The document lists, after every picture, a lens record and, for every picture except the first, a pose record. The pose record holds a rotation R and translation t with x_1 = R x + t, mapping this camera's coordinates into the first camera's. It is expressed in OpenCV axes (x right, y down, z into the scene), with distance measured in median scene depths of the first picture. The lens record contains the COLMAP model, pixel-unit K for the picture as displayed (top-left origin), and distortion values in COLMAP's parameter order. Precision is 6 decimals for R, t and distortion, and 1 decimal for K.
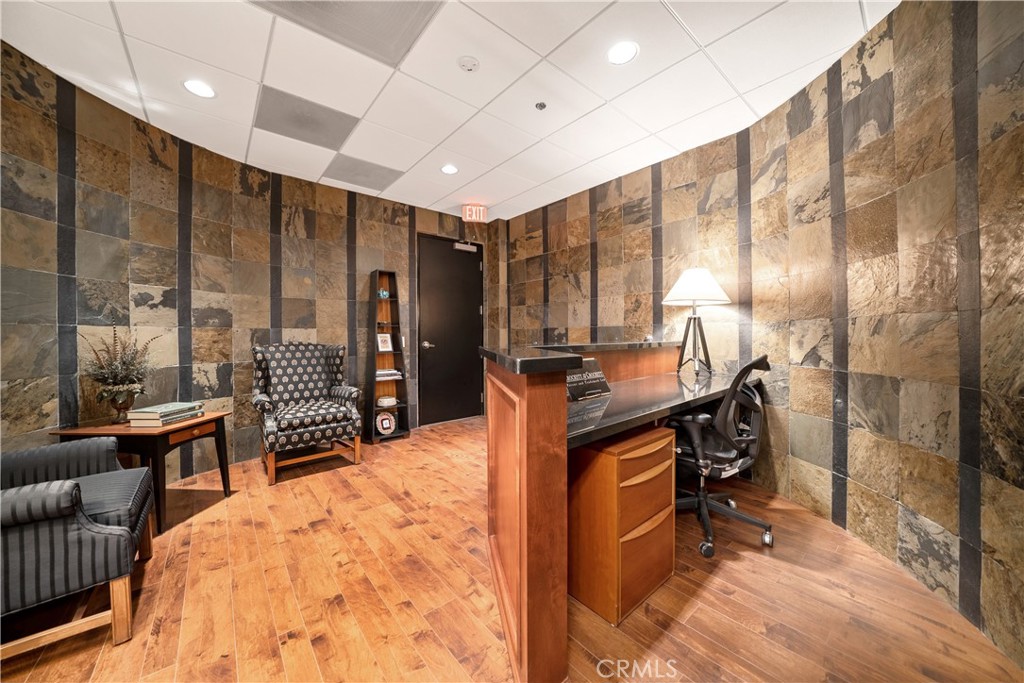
lens RADIAL K [[357.9, 0, 504.1], [0, 357.9, 336.9], [0, 0, 1]] dist [-0.029810, 0.003068]
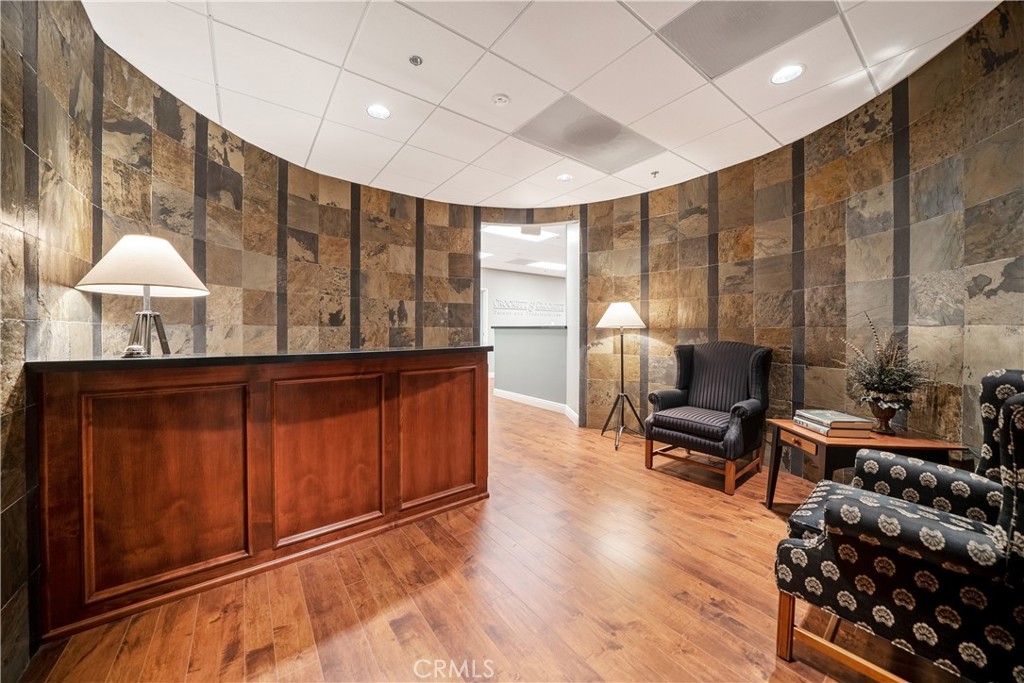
lens RADIAL K [[357.9, 0, 504.1], [0, 357.9, 336.9], [0, 0, 1]] dist [-0.029810, 0.003068]
pose [[-0.998544, 0.004109, 0.053787, -0.163707], [0.005223, 0.999774, 0.020597, -0.030777], [-0.053690, 0.020847, -0.998340, 2.069720]]
